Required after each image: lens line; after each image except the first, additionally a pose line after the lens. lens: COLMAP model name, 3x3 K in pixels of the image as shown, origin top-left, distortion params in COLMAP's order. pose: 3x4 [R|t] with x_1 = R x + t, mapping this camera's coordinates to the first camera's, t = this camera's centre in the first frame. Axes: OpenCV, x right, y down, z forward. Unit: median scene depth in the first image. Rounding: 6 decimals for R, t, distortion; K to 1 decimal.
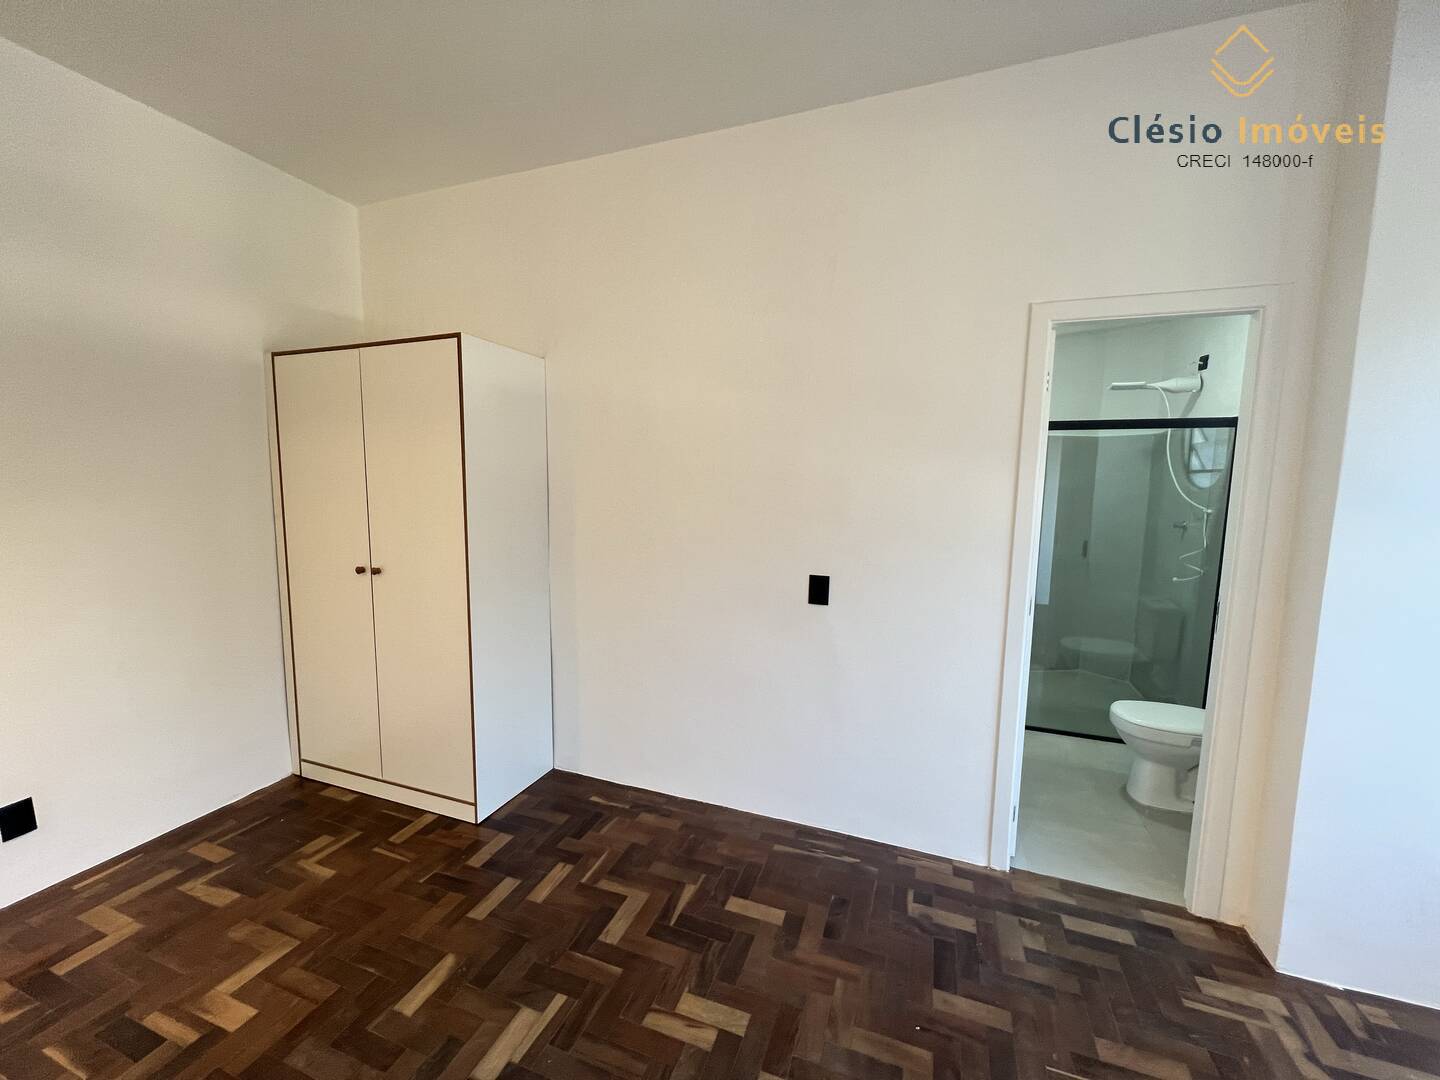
lens RADIAL K [[573.1, 0, 720.9], [0, 573.1, 543.1], [0, 0, 1]] dist [-0.001047, 0.000135]
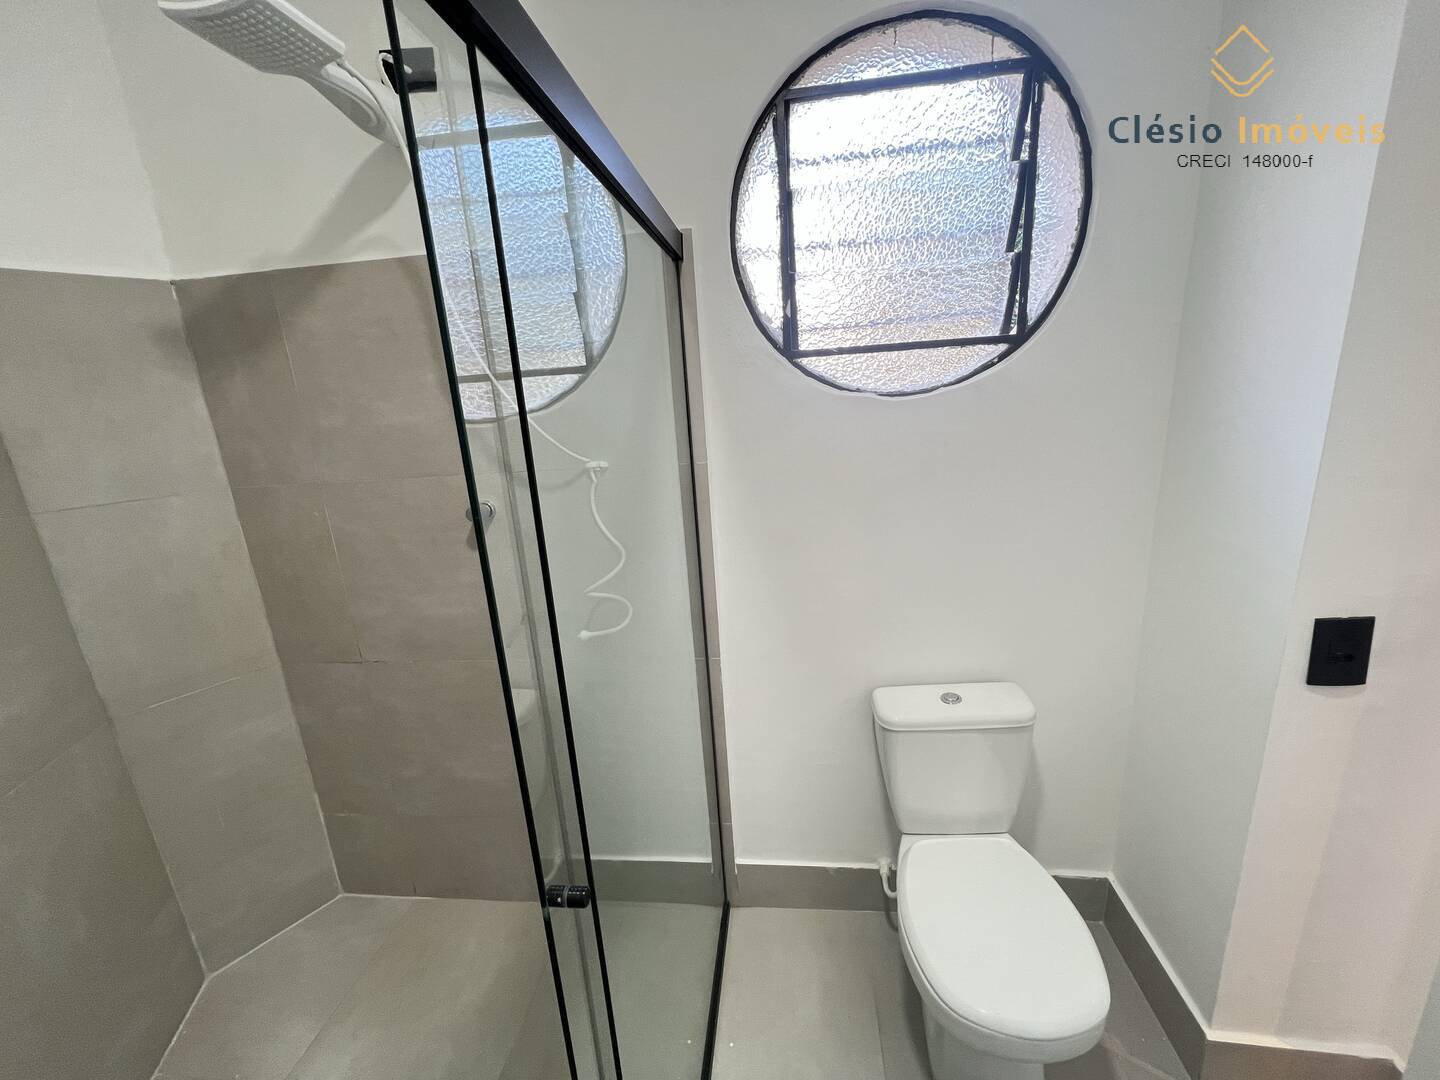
lens RADIAL K [[573.1, 0, 720.9], [0, 573.1, 543.1], [0, 0, 1]] dist [-0.001047, 0.000135]
pose [[-0.246689, -0.237982, 0.939419, 0.635055], [0.167039, 0.944428, 0.283115, -0.168511], [-0.954590, 0.226761, -0.193228, 1.585313]]
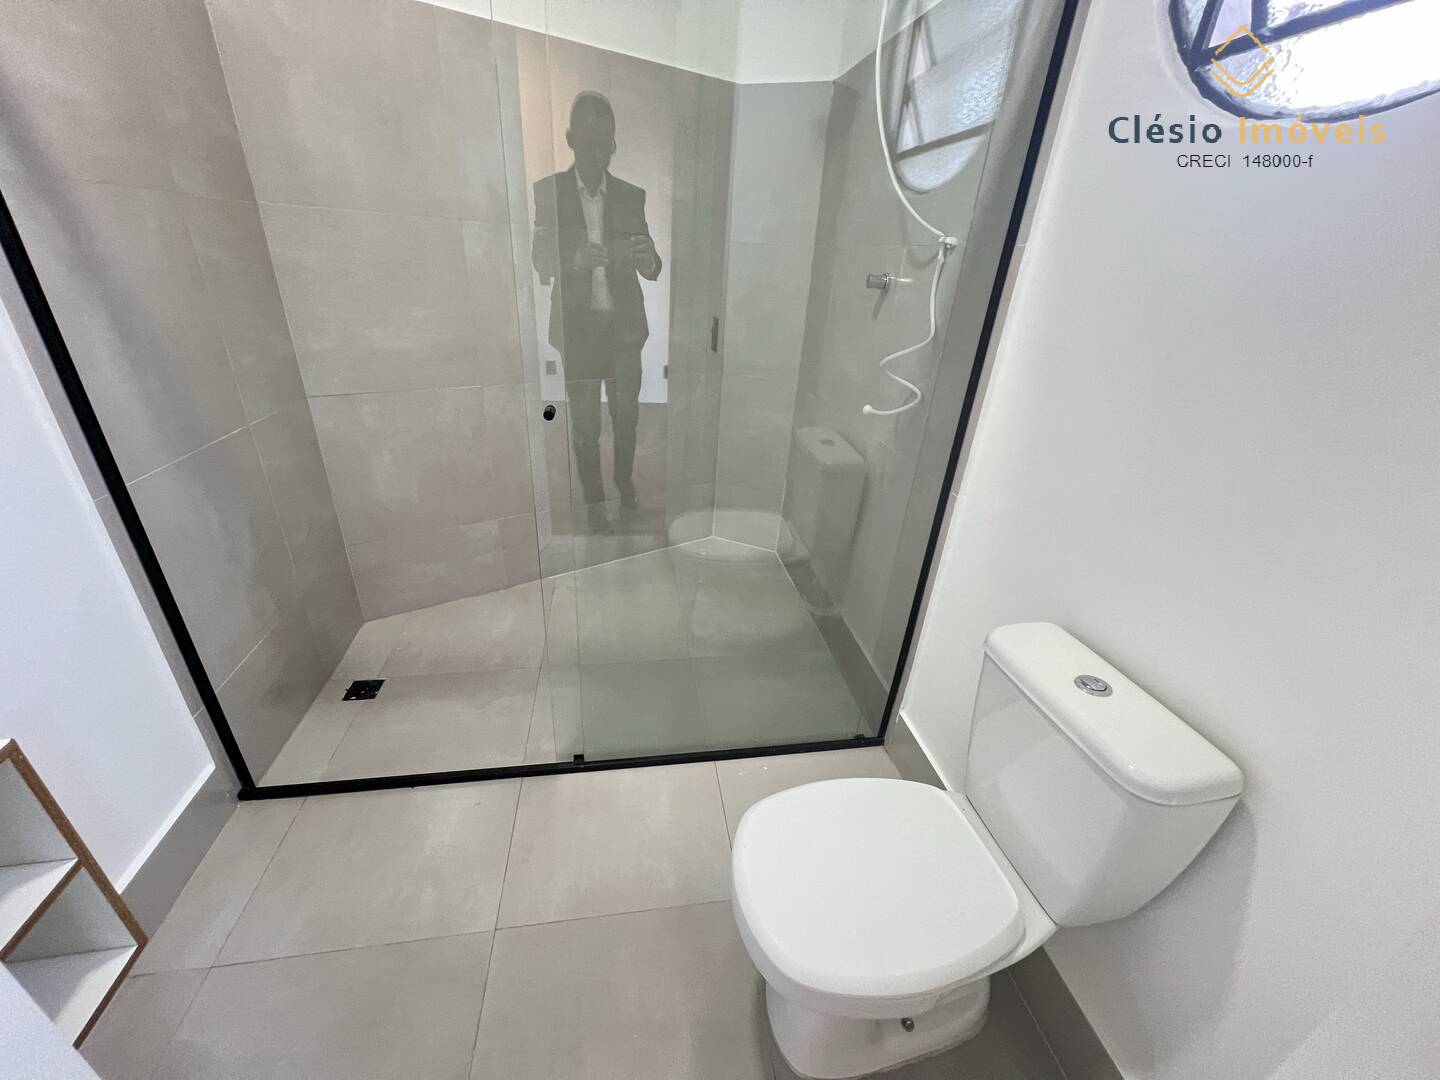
lens RADIAL K [[573.1, 0, 720.9], [0, 573.1, 543.1], [0, 0, 1]] dist [-0.001047, 0.000135]
pose [[0.865486, -0.189487, 0.463713, 0.752788], [0.006932, 0.930138, 0.367144, -0.009675], [-0.500886, -0.314544, 0.806335, 1.074198]]
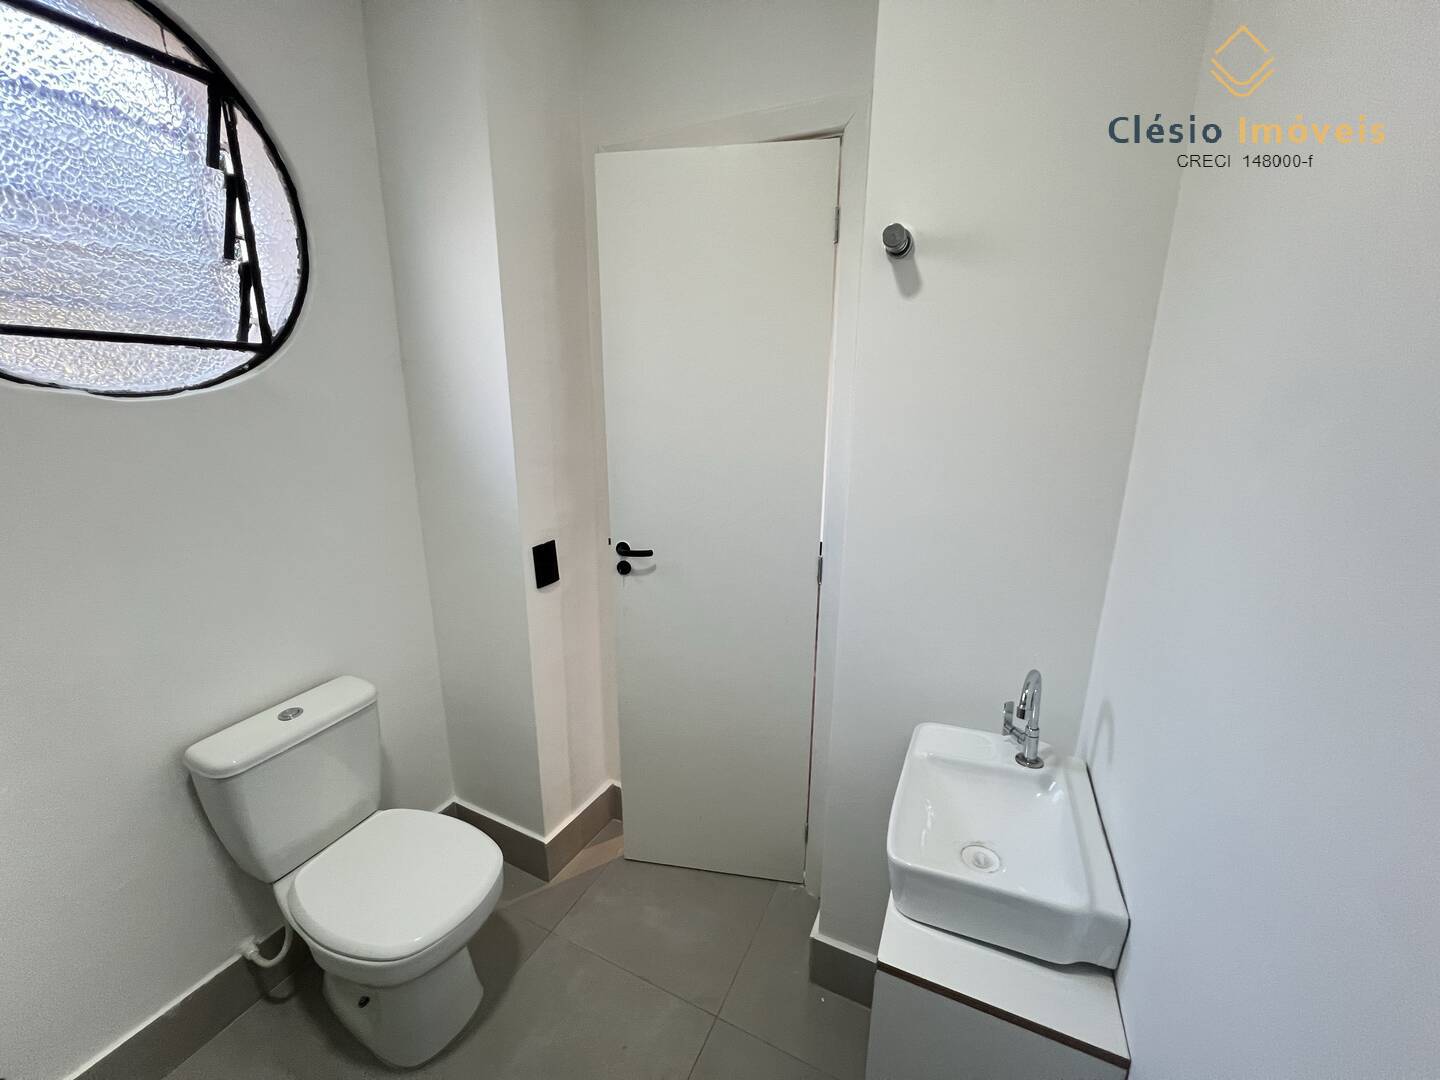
lens RADIAL K [[573.1, 0, 720.9], [0, 573.1, 543.1], [0, 0, 1]] dist [-0.001047, 0.000135]
pose [[-0.995878, -0.040954, 0.080933, 0.626976], [-0.009853, 0.935831, 0.352312, -0.174802], [-0.090169, 0.350063, -0.932376, 1.731308]]
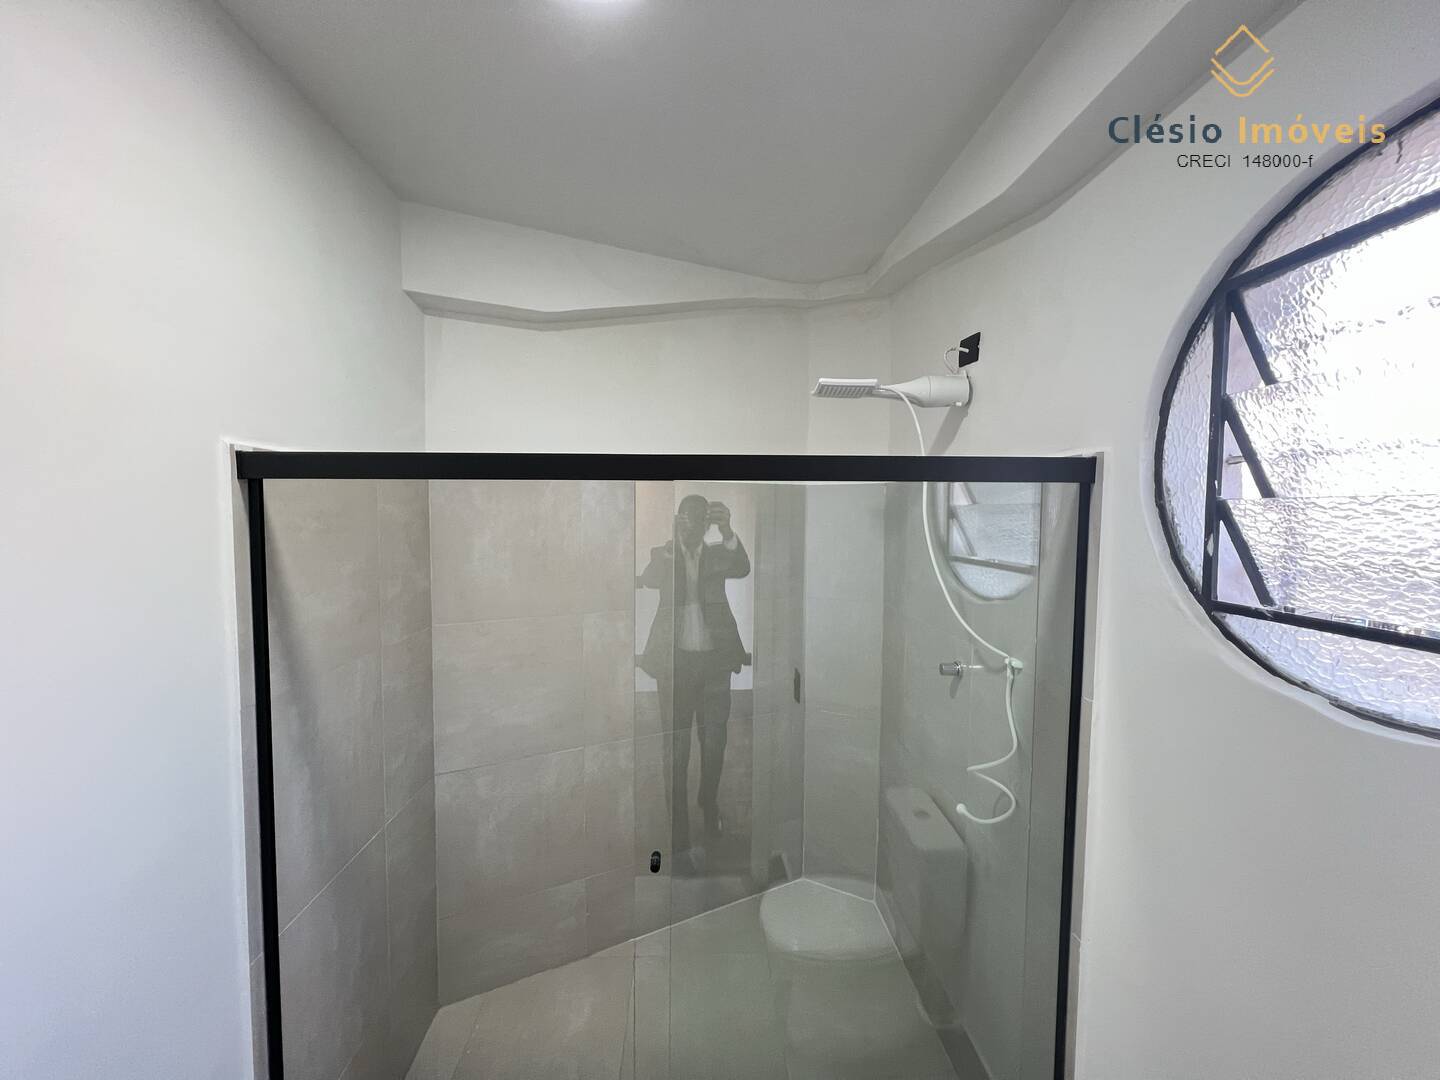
lens RADIAL K [[573.1, 0, 720.9], [0, 573.1, 543.1], [0, 0, 1]] dist [-0.001047, 0.000135]
pose [[0.918444, -0.030900, 0.394343, 0.729134], [0.051464, 0.997805, -0.041677, -0.224914], [-0.392189, 0.058573, 0.918018, 1.054961]]
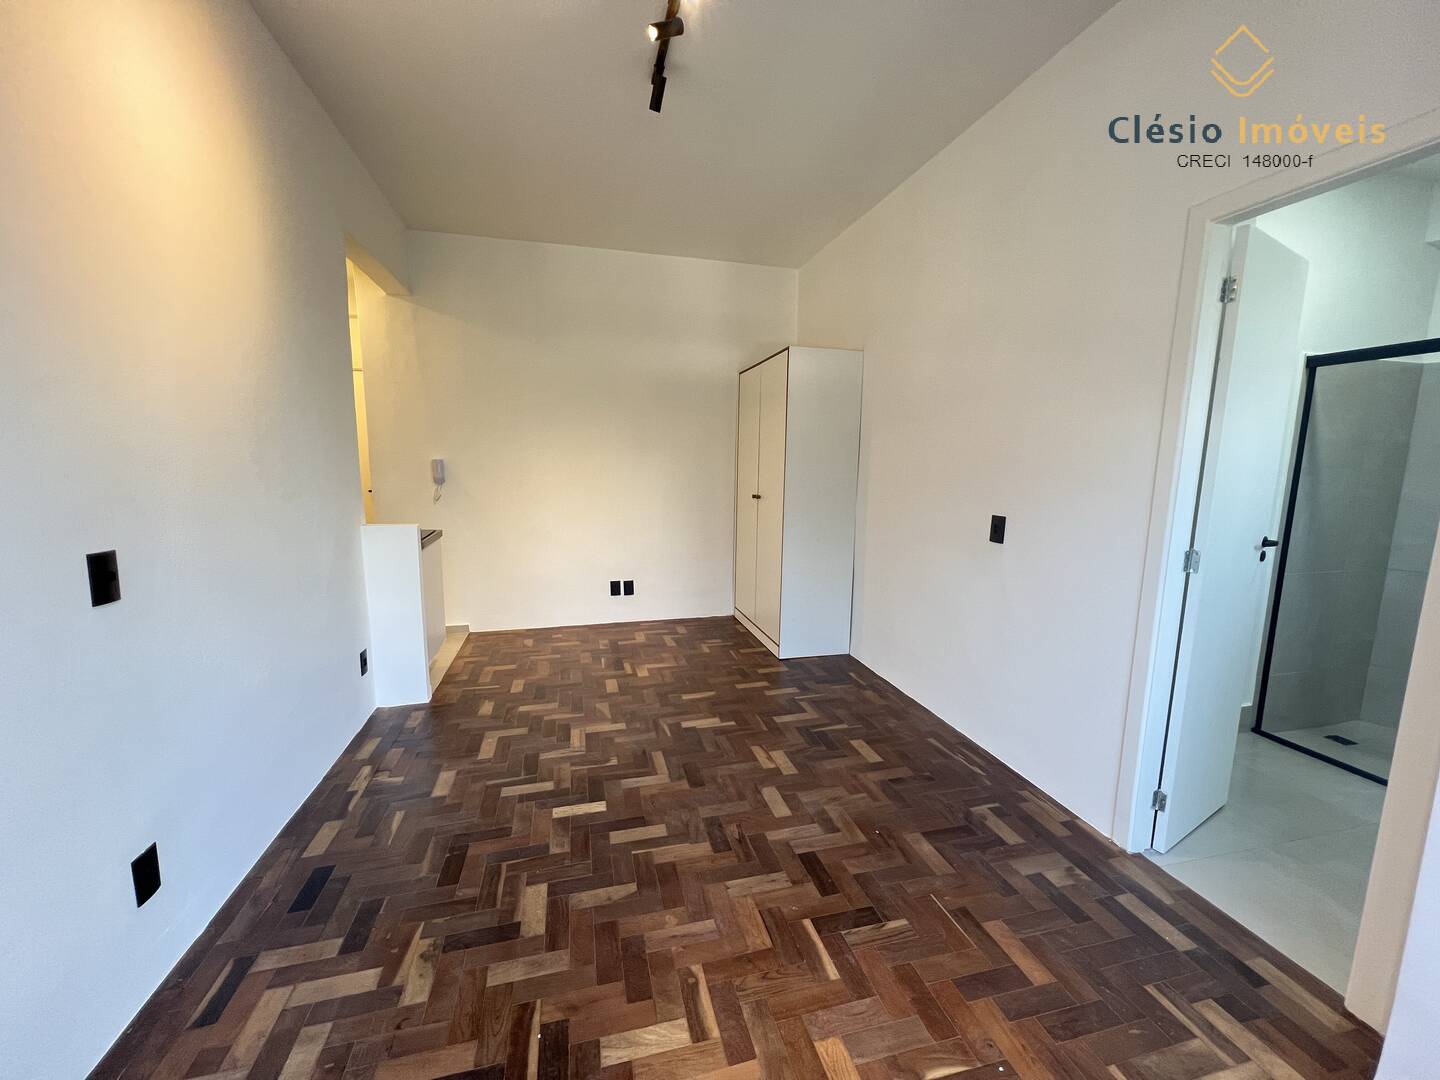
lens RADIAL K [[573.1, 0, 720.9], [0, 573.1, 543.1], [0, 0, 1]] dist [-0.001047, 0.000135]
pose [[0.571602, 0.110618, -0.813041, 0.860701], [-0.095354, 0.993113, 0.068080, 0.095683], [0.814972, 0.038612, 0.578213, -0.066416]]
